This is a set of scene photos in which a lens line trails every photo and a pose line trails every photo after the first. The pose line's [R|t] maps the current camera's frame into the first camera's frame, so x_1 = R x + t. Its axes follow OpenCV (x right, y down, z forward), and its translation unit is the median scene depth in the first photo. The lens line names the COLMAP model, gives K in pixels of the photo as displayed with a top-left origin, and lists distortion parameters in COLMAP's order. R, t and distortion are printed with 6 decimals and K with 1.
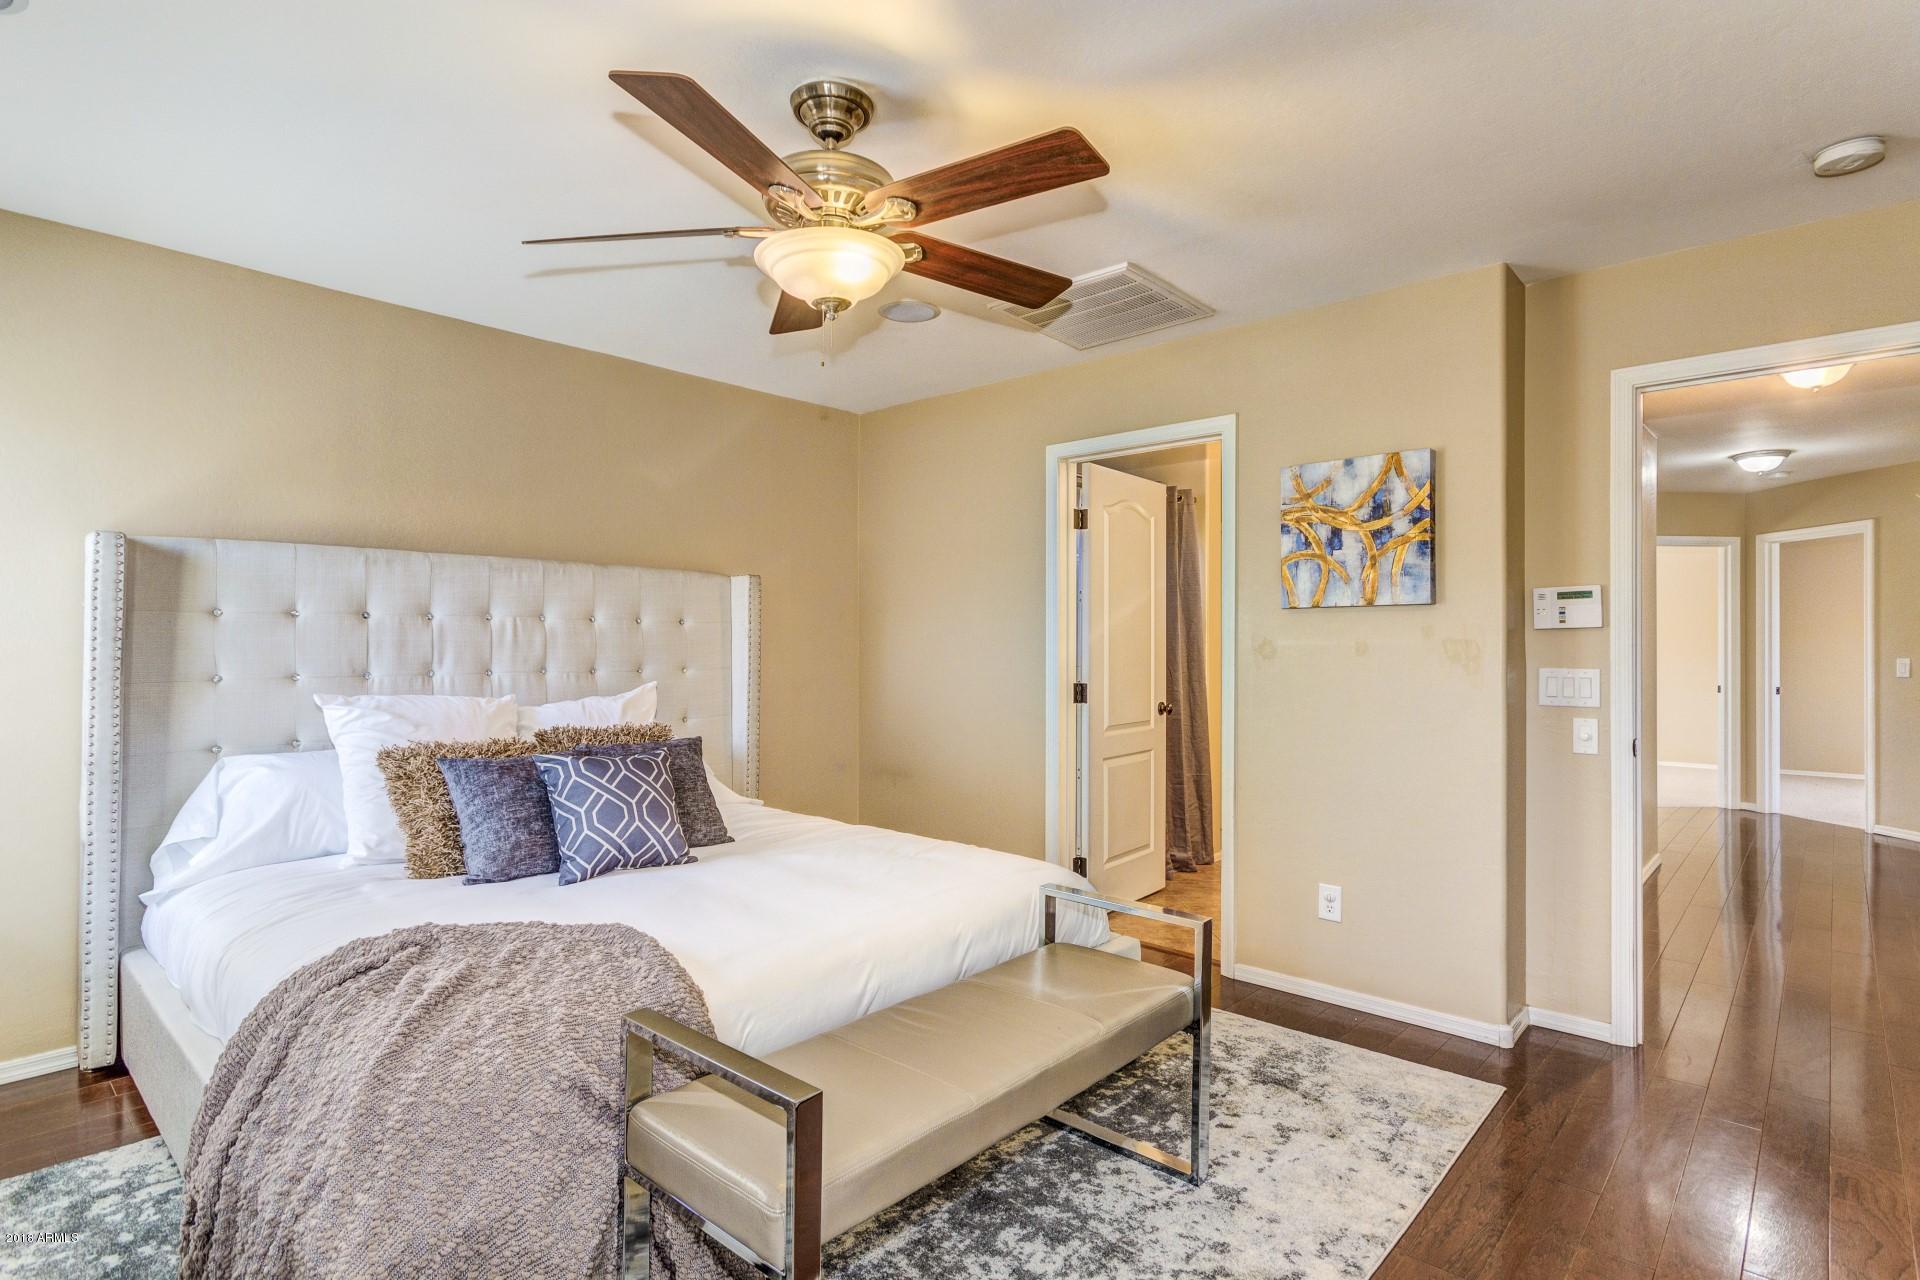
lens RADIAL K [[981.5, 0, 961.9], [0, 981.5, 657.2], [0, 0, 1]] dist [0.001144, 0.000288]
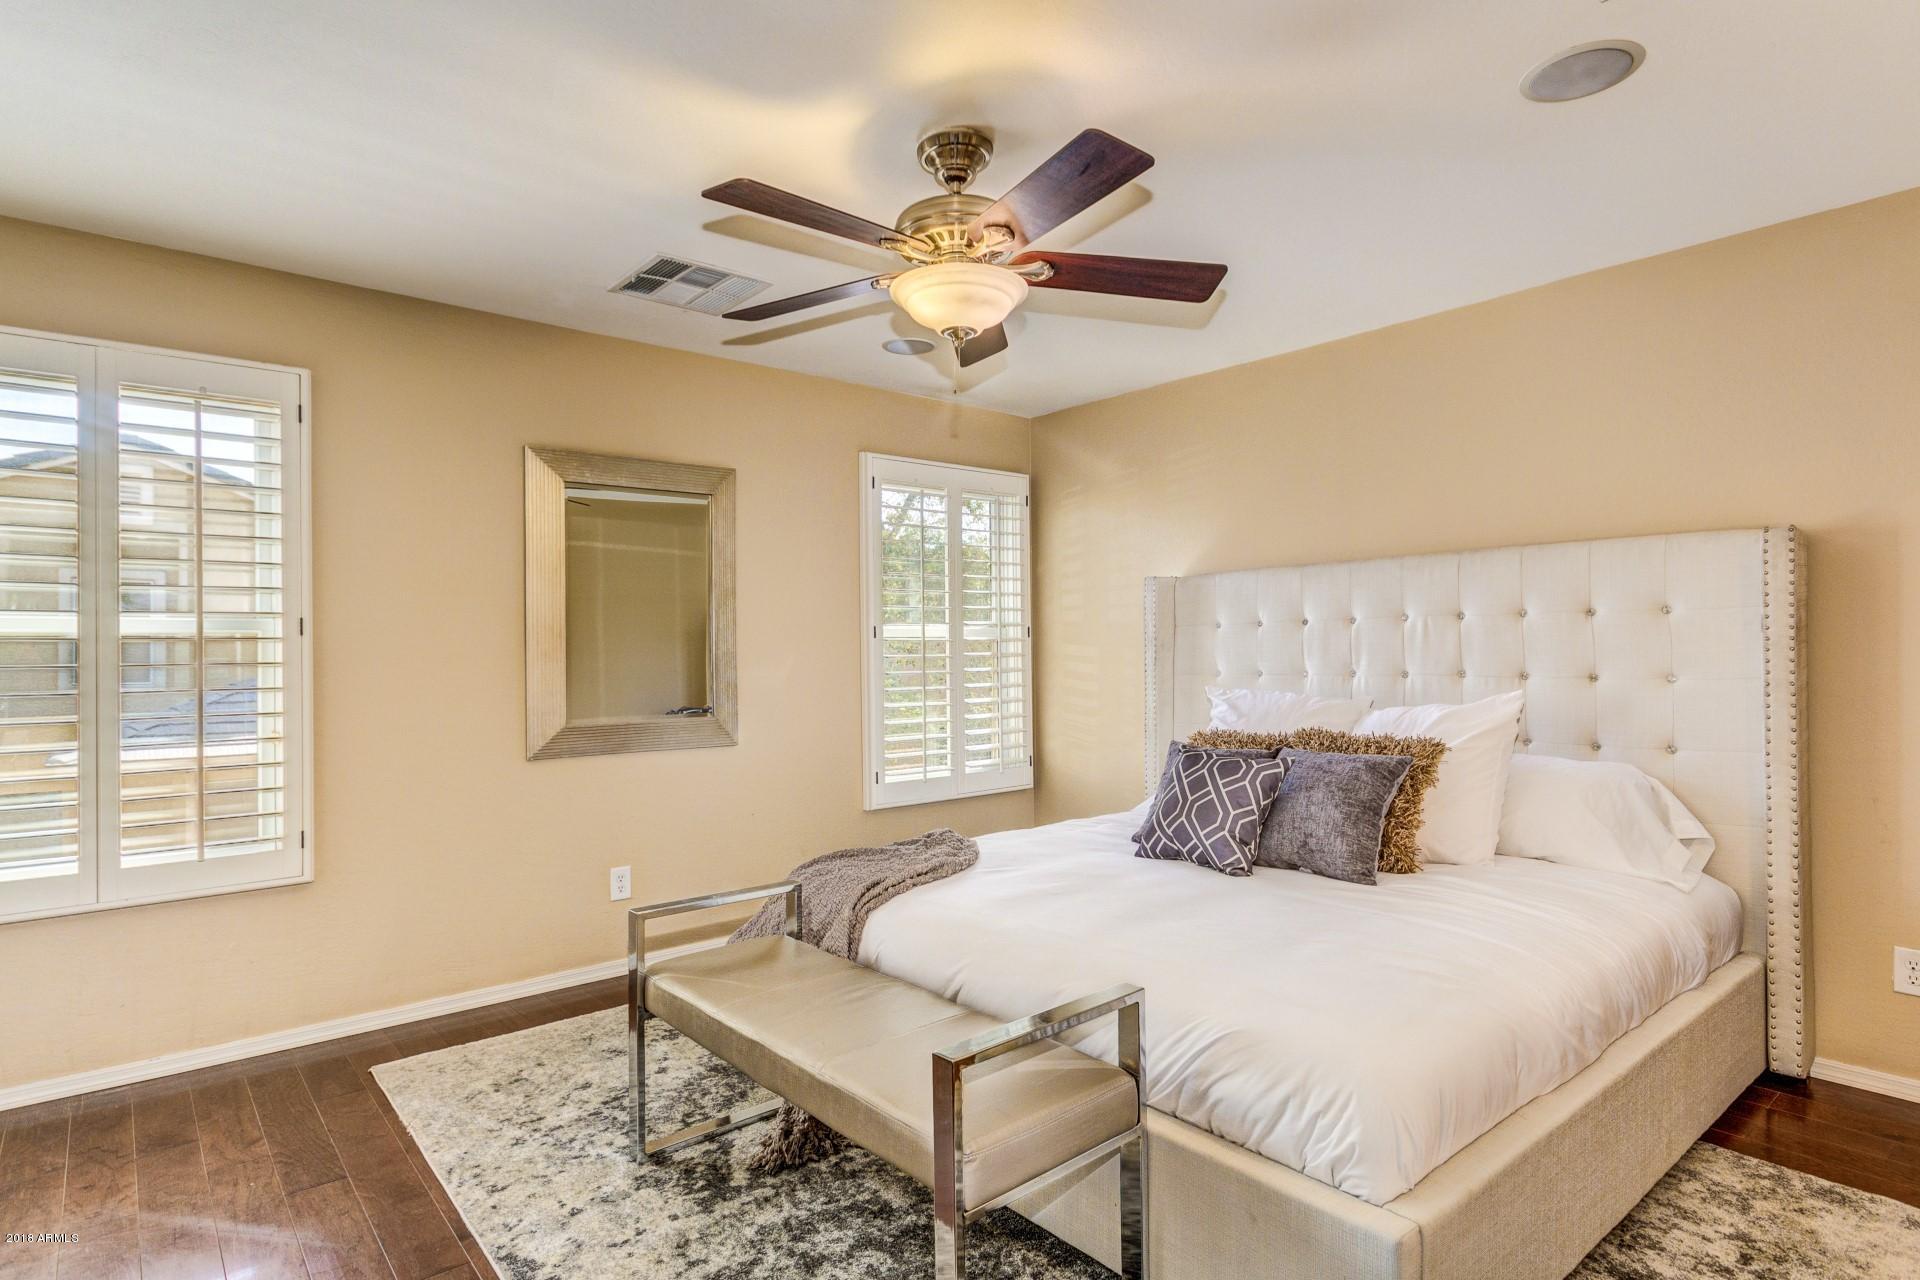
lens RADIAL K [[981.5, 0, 961.9], [0, 981.5, 657.2], [0, 0, 1]] dist [0.001144, 0.000288]
pose [[-0.142922, 0.005103, -0.989721, 0.654292], [0.005542, 0.999975, 0.004356, -0.010077], [0.989718, -0.004863, -0.142946, 0.799493]]
